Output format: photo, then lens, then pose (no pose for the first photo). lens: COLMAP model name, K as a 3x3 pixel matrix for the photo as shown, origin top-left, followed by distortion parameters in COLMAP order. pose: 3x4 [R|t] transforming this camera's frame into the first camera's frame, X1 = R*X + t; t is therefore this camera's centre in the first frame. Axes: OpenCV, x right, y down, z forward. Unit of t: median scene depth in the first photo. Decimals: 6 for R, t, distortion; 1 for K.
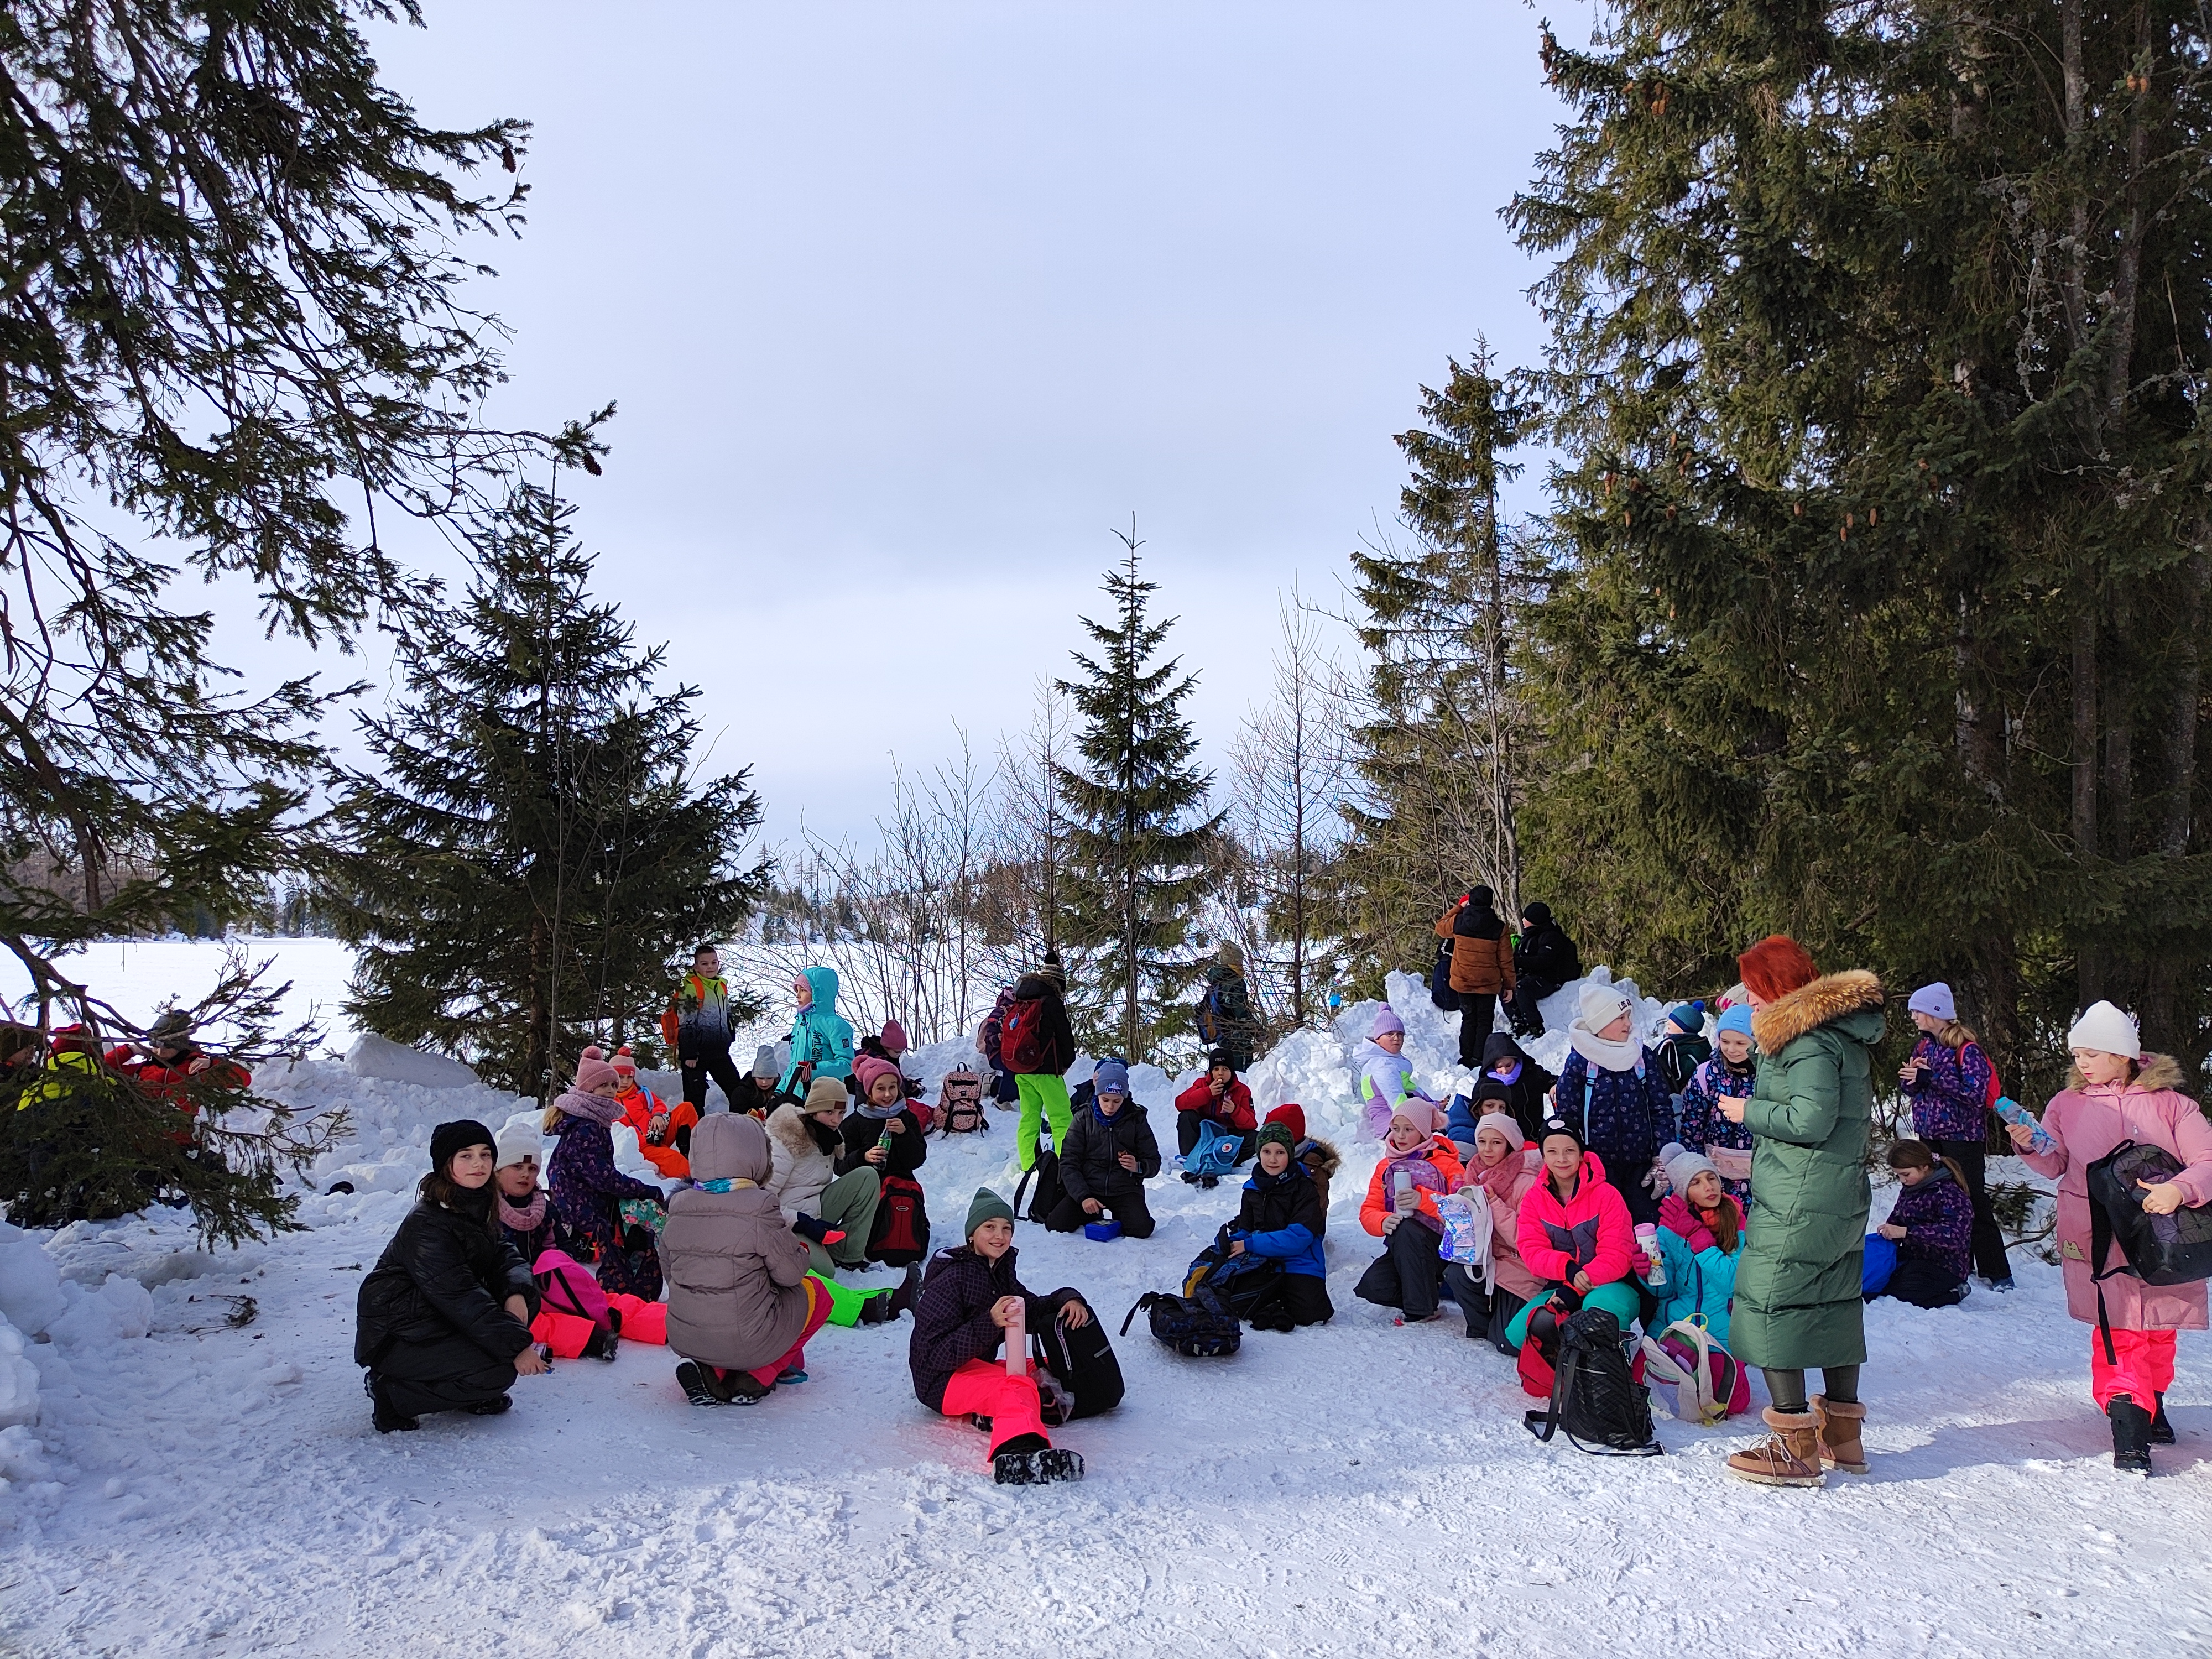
lens RADIAL K [[1495.6, 0, 1094.8], [0, 1495.6, 834.7], [0, 0, 1]] dist [0.026581, -0.021991]
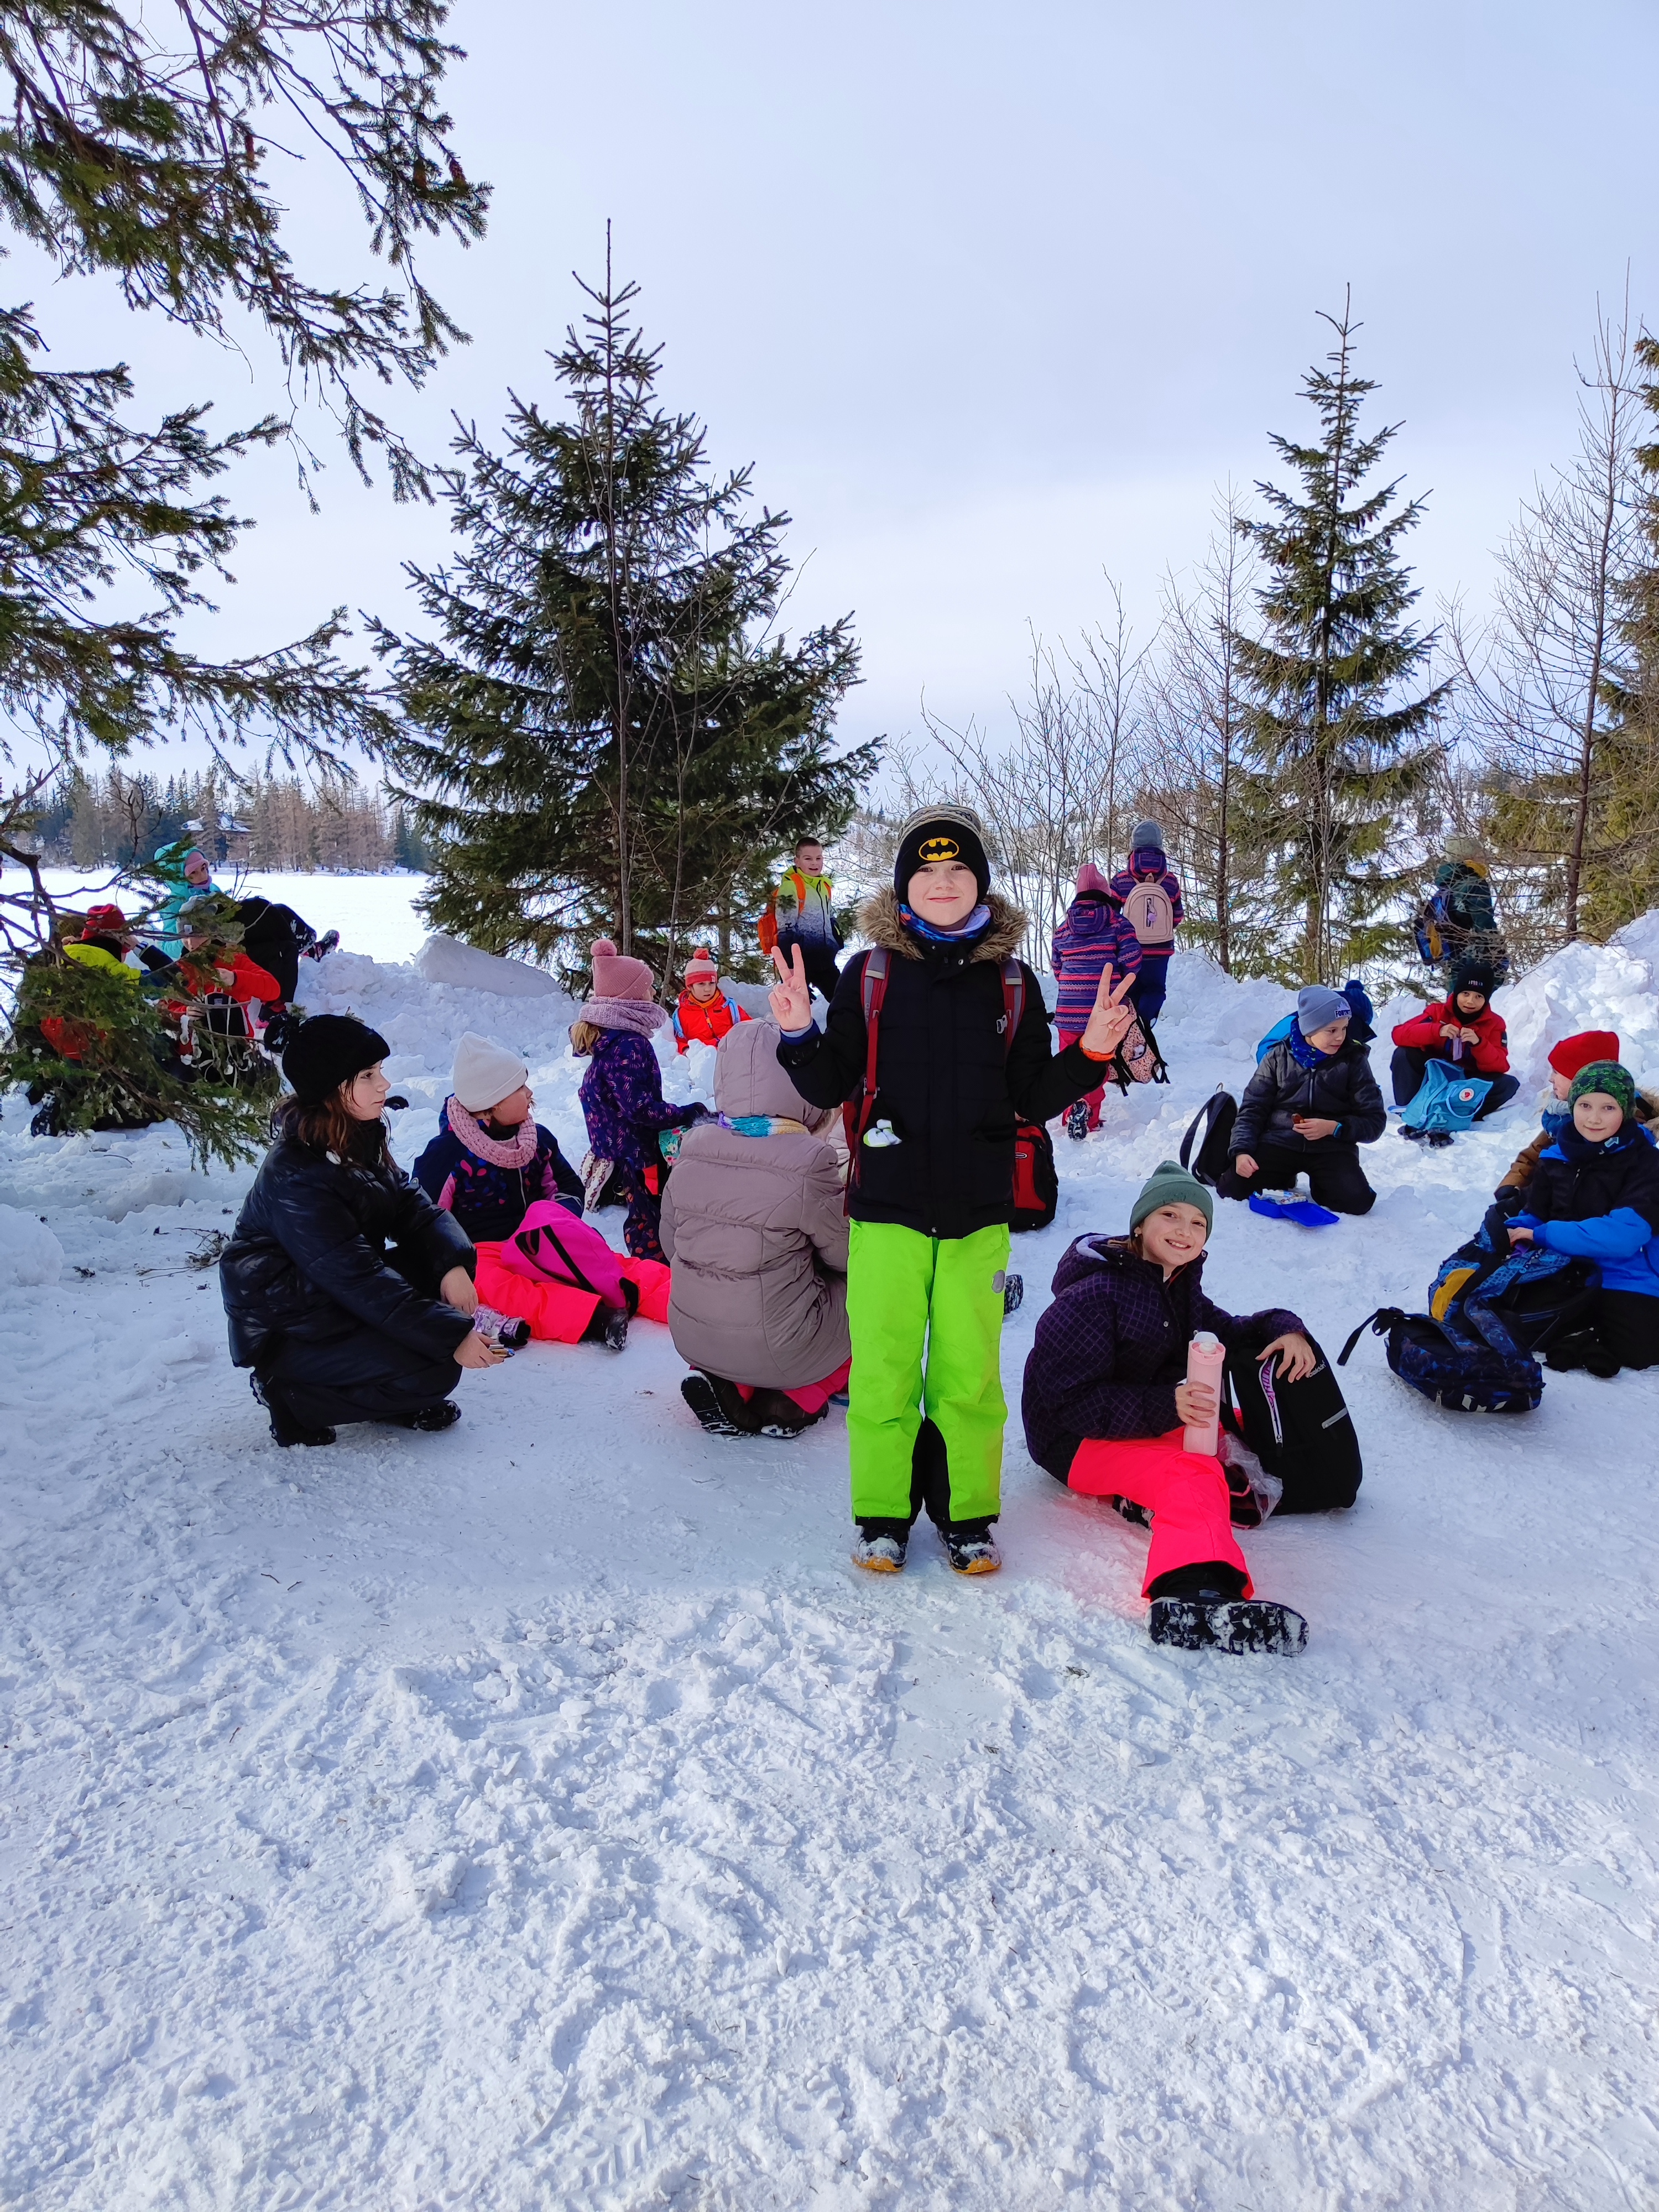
lens RADIAL K [[1495.6, 0, 816.1], [0, 1495.6, 1112.3], [0, 0, 1]] dist [0.026581, -0.021991]
pose [[0.961186, 0.039431, -0.273068, -0.025288], [0.023514, 0.974426, 0.223476, 0.057903], [0.274897, -0.221223, 0.935678, 0.286790]]
